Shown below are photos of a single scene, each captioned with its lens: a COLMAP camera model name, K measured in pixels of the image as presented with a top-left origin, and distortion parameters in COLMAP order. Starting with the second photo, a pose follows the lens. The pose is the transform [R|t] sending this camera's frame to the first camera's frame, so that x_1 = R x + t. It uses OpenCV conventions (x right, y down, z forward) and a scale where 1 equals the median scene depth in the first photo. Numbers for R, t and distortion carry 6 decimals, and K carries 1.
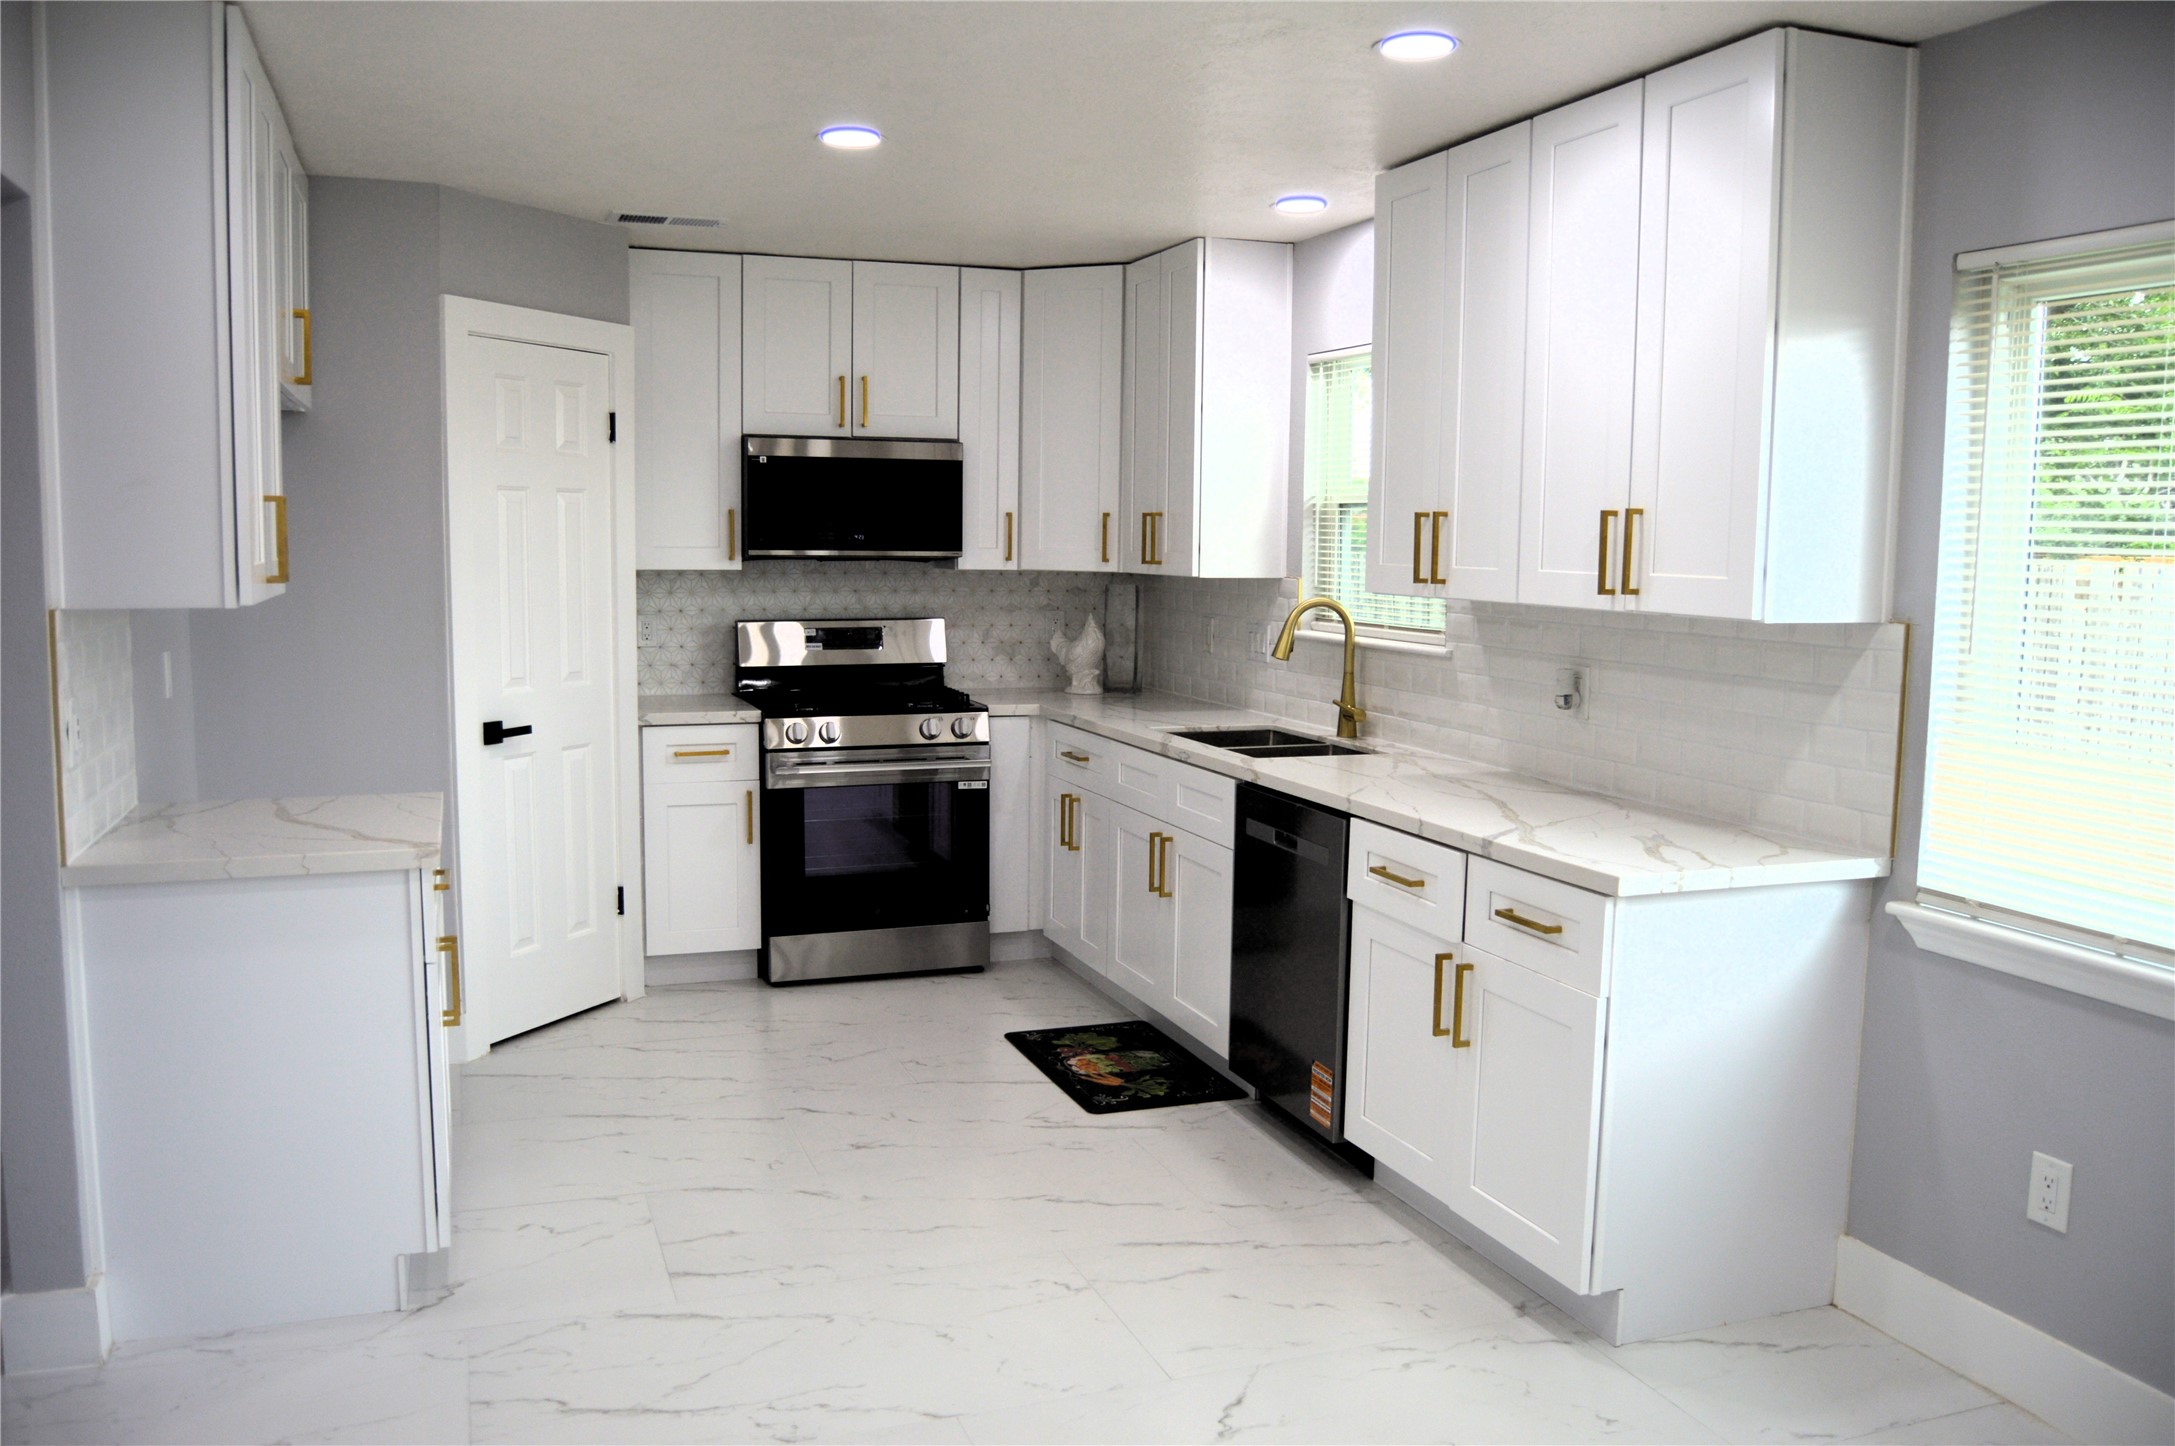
lens RADIAL K [[1744.9, 0, 1094.1], [0, 1744.9, 715.9], [0, 0, 1]] dist [-0.087168, 0.023836]
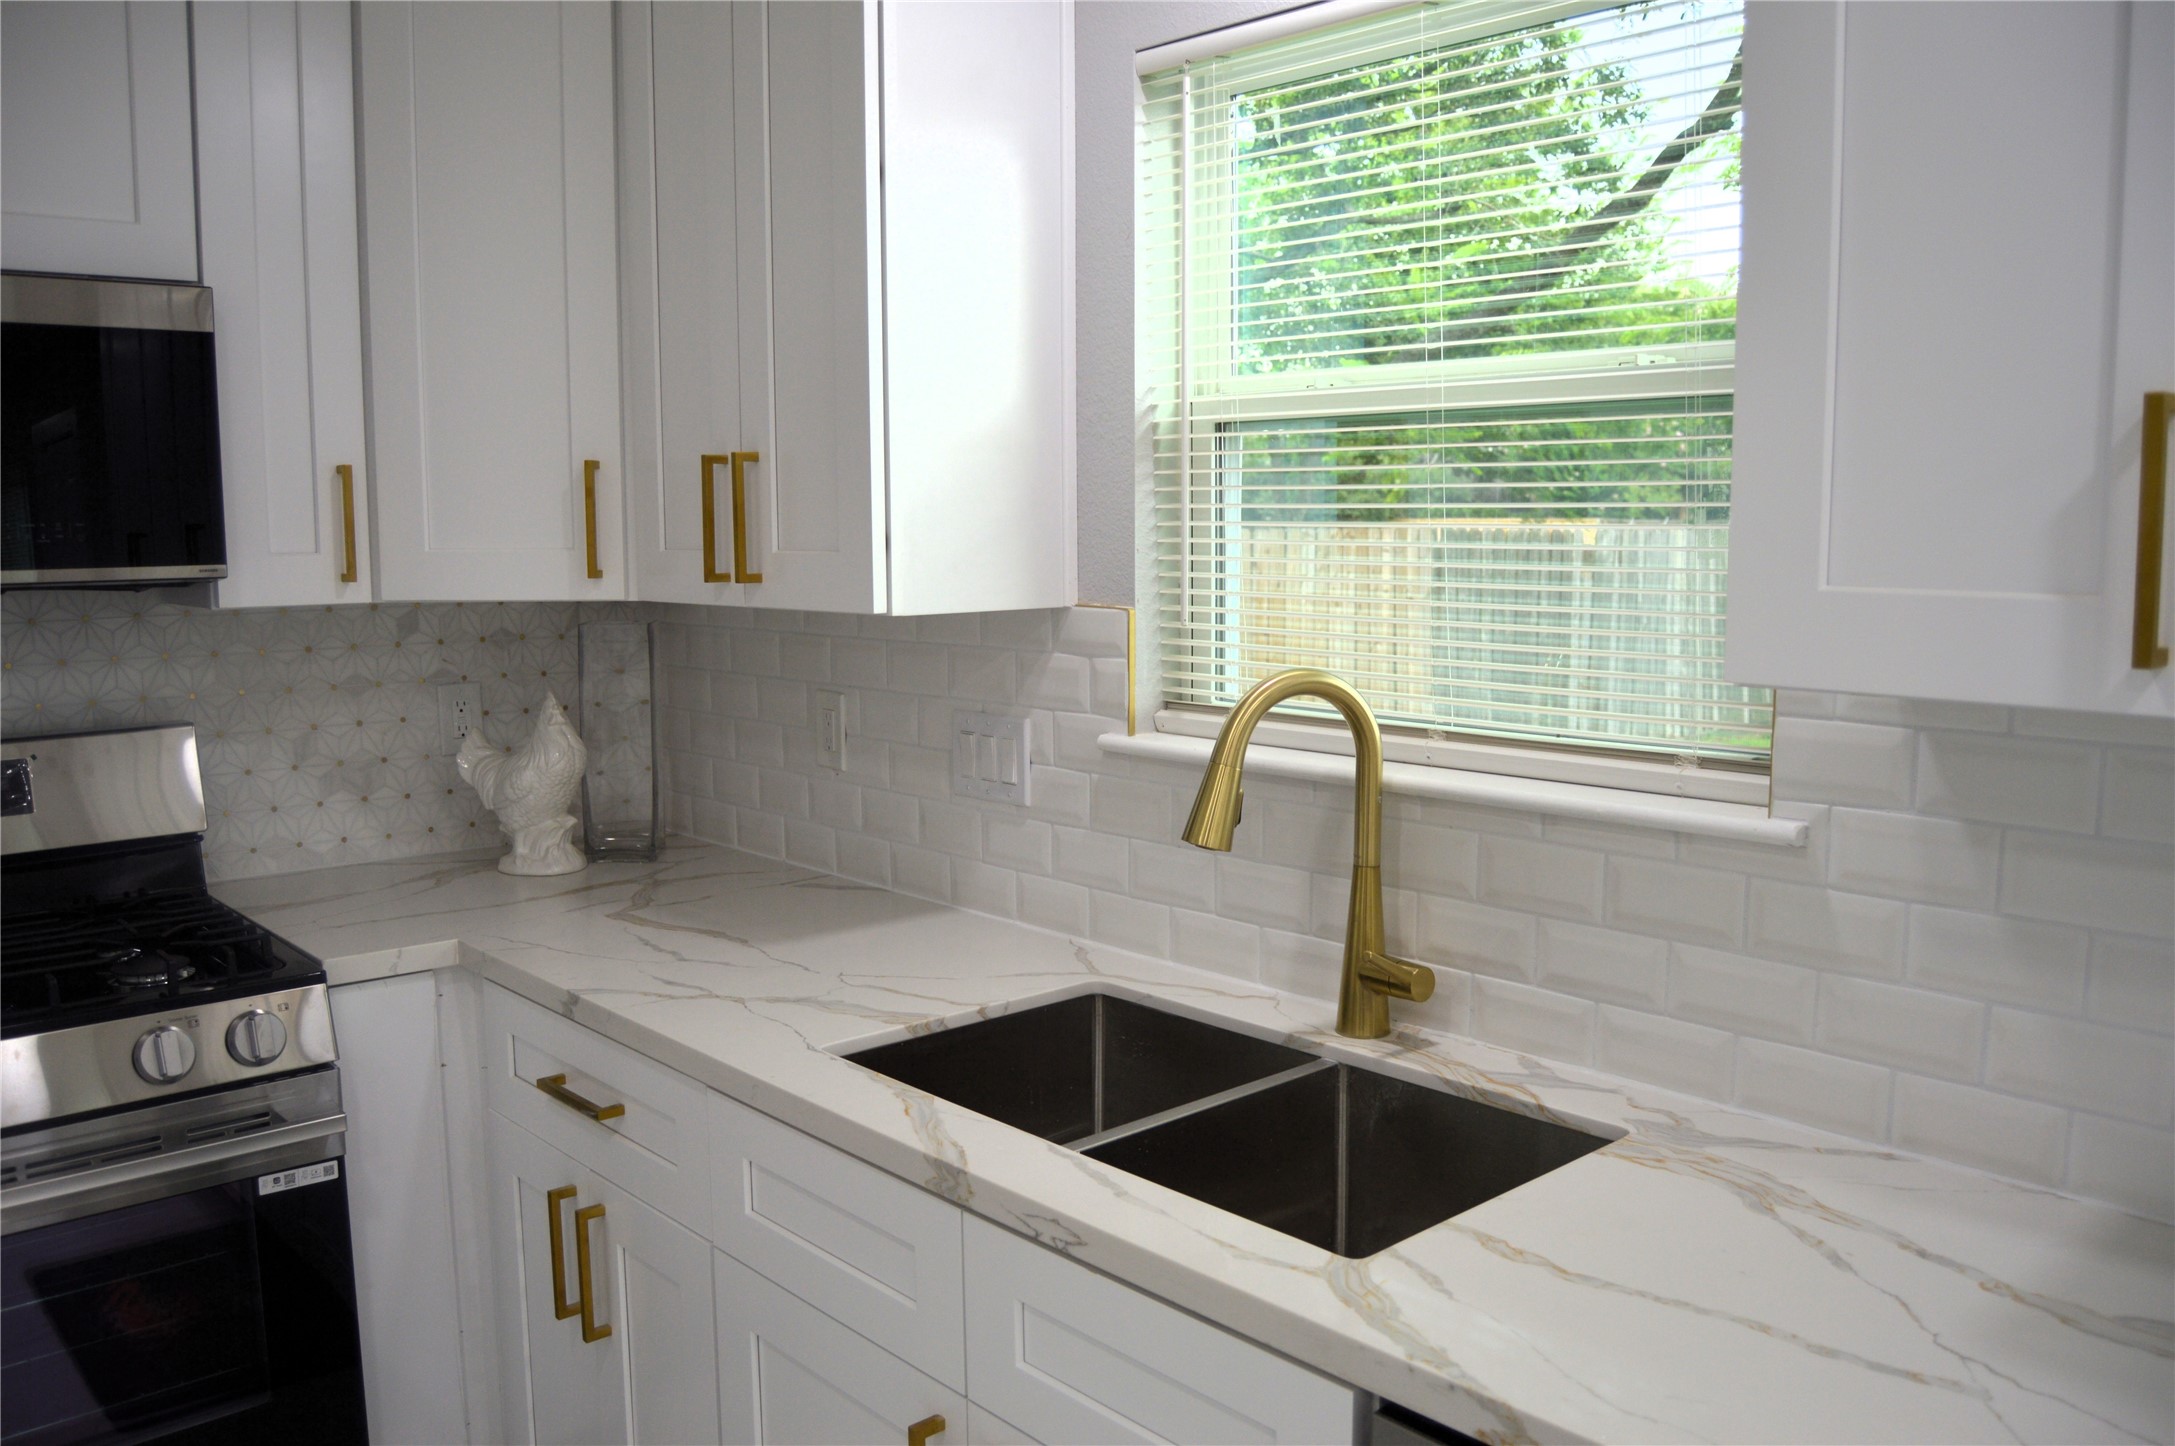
lens RADIAL K [[1744.9, 0, 1074.4], [0, 1744.9, 738.5], [0, 0, 1]] dist [-0.087168, 0.023836]
pose [[0.932362, -0.063265, 0.355947, -0.038572], [0.055457, 0.997945, 0.032108, -0.059343], [-0.357247, -0.010196, 0.933954, 0.595210]]
